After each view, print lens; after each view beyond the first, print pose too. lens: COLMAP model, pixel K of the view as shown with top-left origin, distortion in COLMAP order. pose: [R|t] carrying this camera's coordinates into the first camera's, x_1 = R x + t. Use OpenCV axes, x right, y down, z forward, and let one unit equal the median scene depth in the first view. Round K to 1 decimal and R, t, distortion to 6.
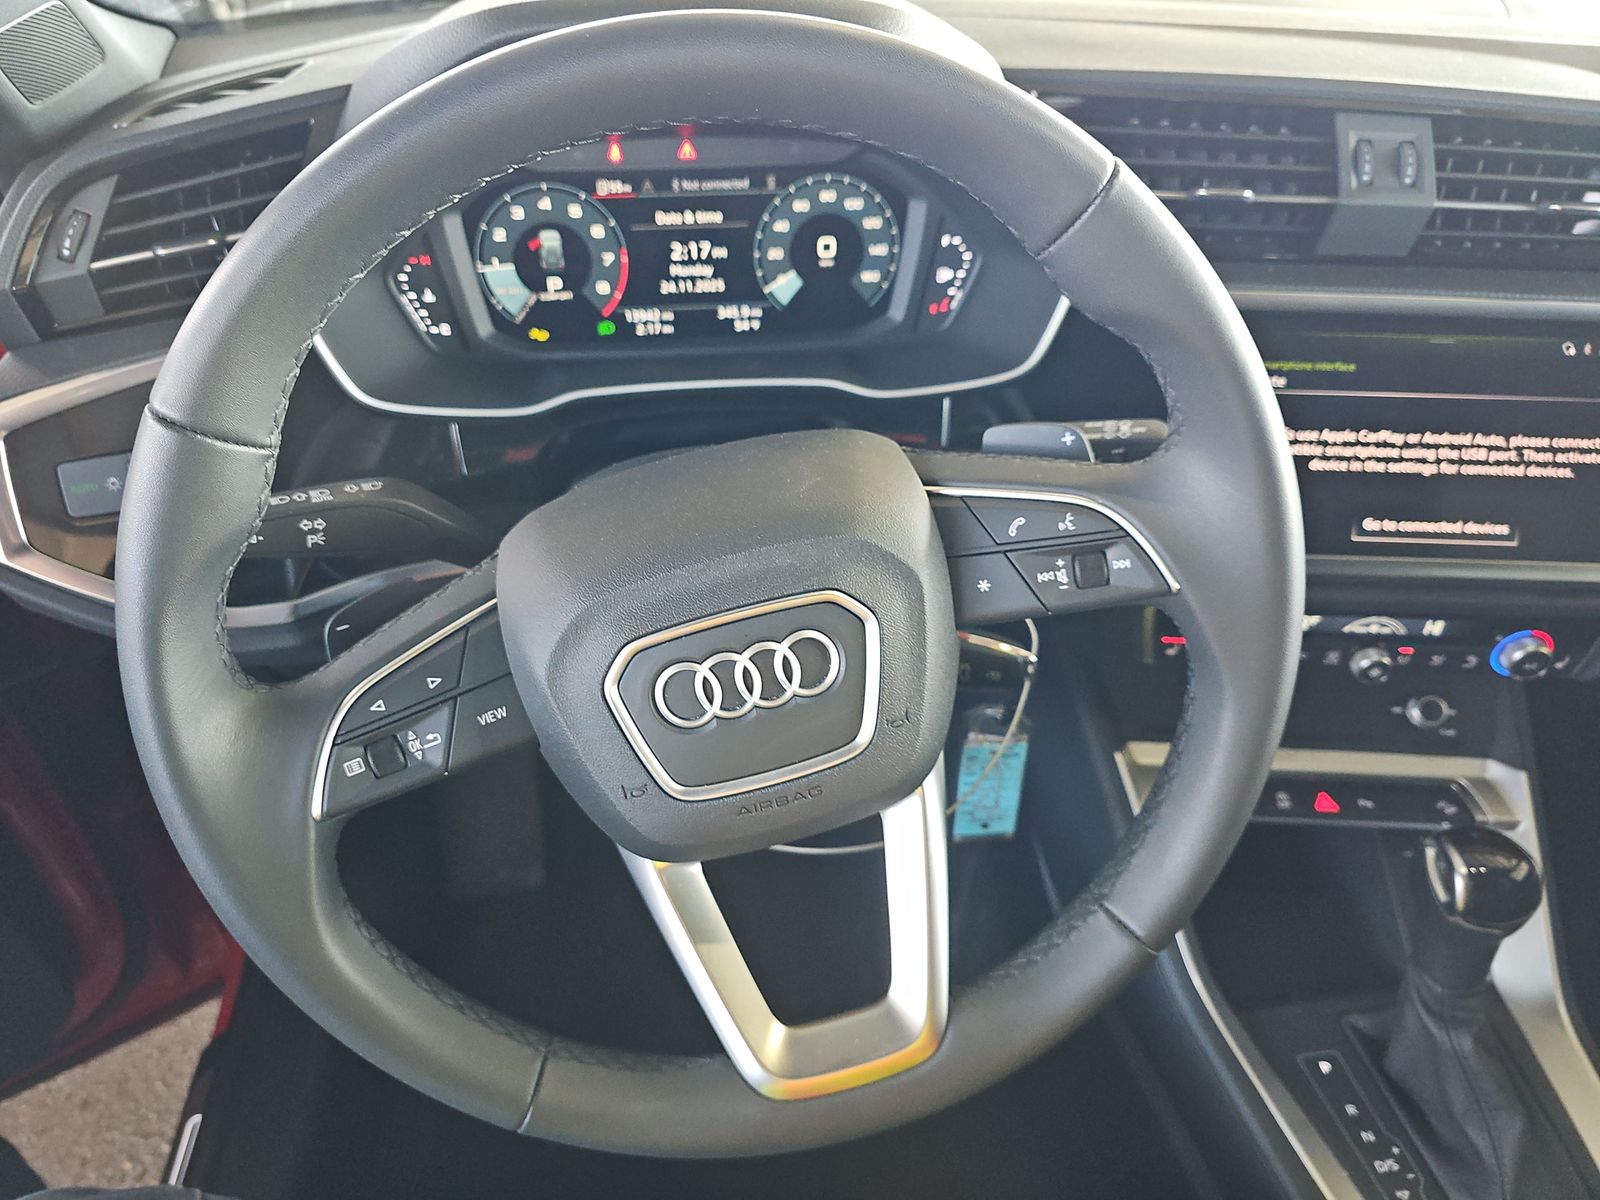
lens RADIAL K [[1081.7, 0, 782.6], [0, 1081.7, 604.0], [0, 0, 1]] dist [0.050684, -0.064900]
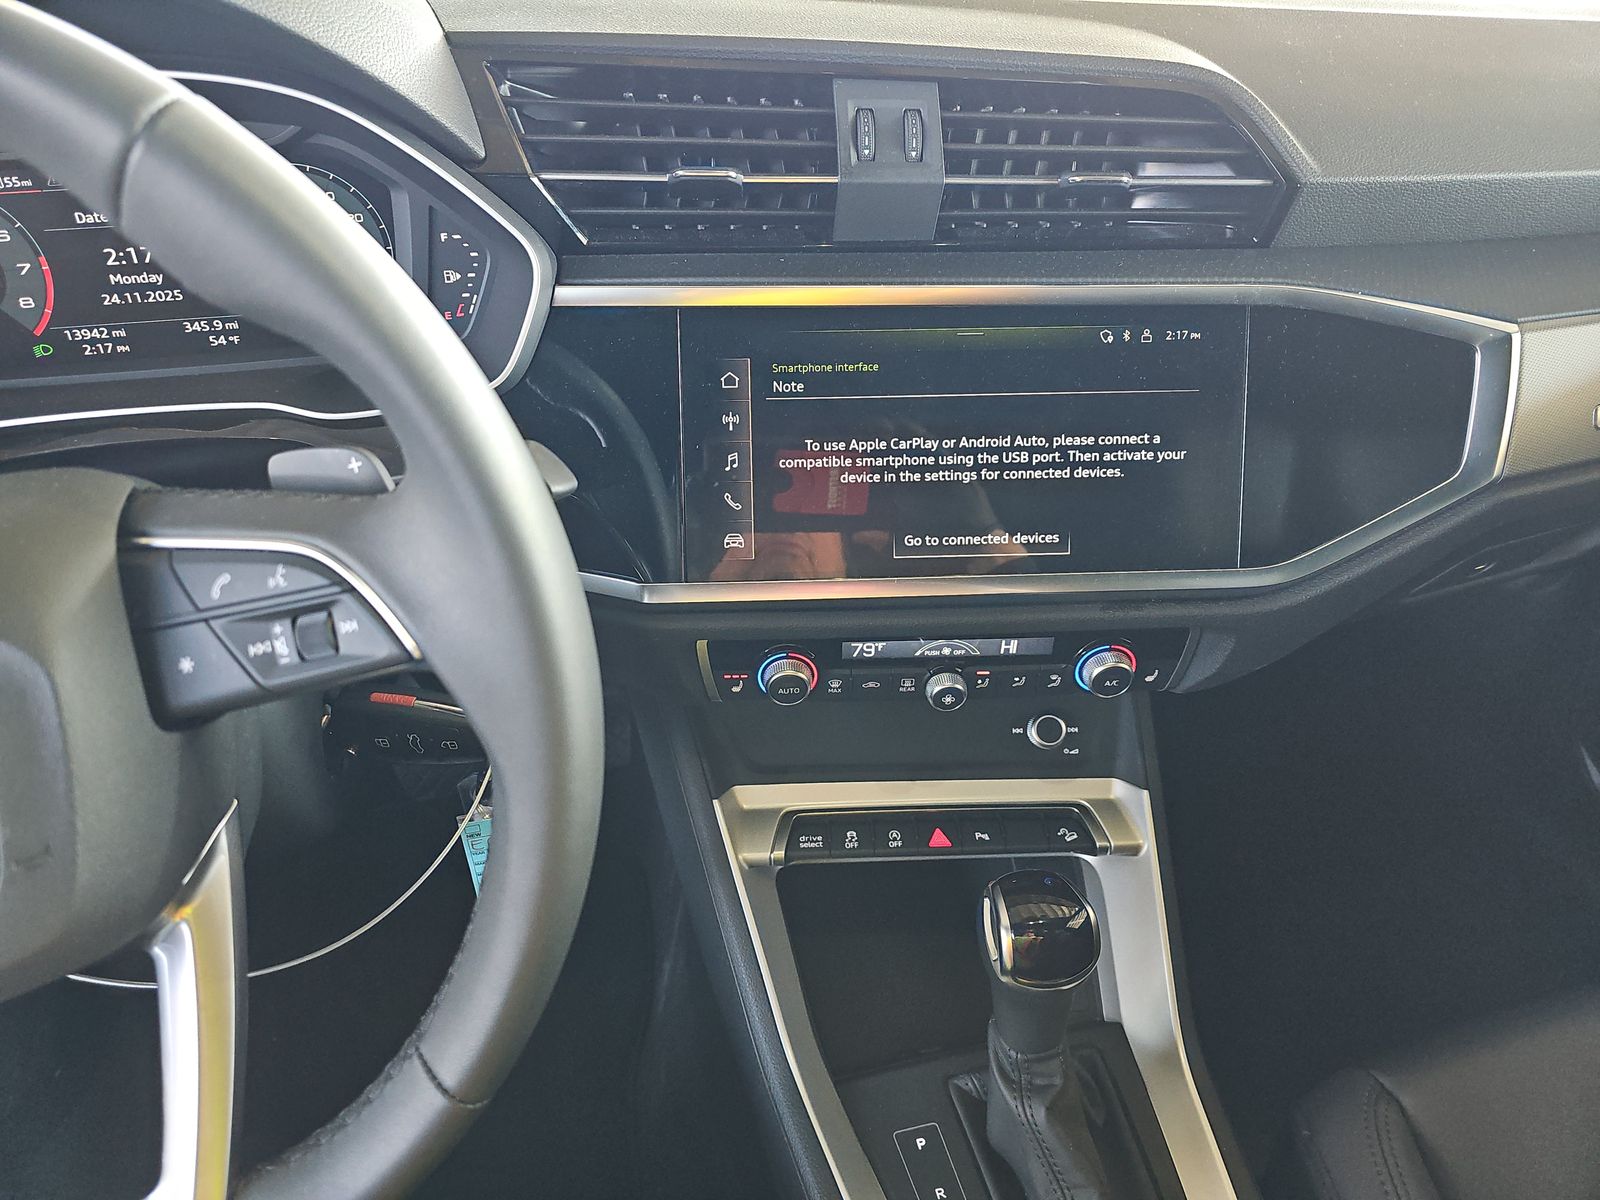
lens RADIAL K [[1081.7, 0, 754.5], [0, 1081.7, 612.7], [0, 0, 1]] dist [0.050684, -0.064900]
pose [[0.994810, -0.056316, 0.084742, 0.319721], [0.056824, 0.998378, -0.003583, -0.016760], [-0.084403, 0.008380, 0.996397, 0.116415]]
